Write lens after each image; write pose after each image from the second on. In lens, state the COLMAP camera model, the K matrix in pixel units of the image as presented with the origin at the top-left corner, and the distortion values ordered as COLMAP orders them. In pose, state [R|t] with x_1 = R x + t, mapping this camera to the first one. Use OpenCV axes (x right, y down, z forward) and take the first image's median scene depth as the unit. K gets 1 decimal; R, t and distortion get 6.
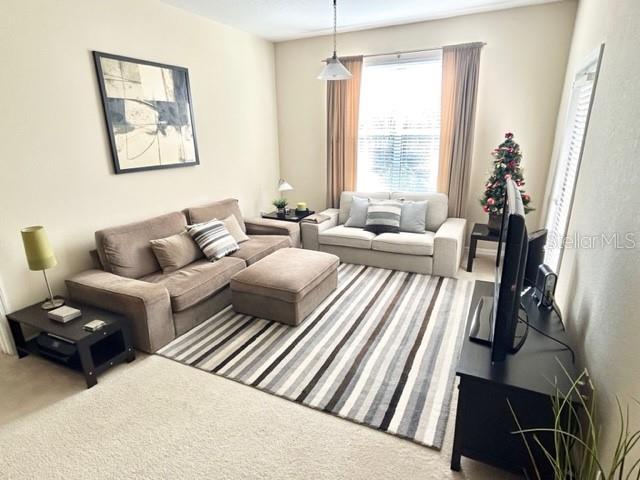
lens RADIAL K [[360.7, 0, 322.0], [0, 360.7, 240.6], [0, 0, 1]] dist [0.003036, 0.000302]
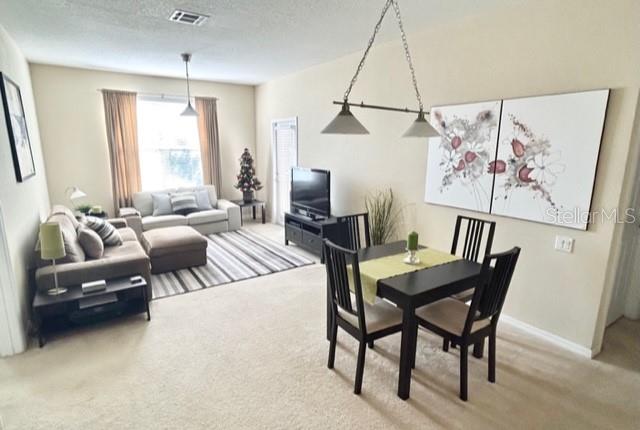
lens RADIAL K [[345.8, 0, 321.3], [0, 345.8, 216.7], [0, 0, 1]] dist [-0.001651, -0.000147]
pose [[0.510960, -0.160404, 0.844506, -0.799095], [0.238537, 0.970310, 0.039975, 0.067635], [-0.825845, 0.181021, 0.534053, -0.216954]]
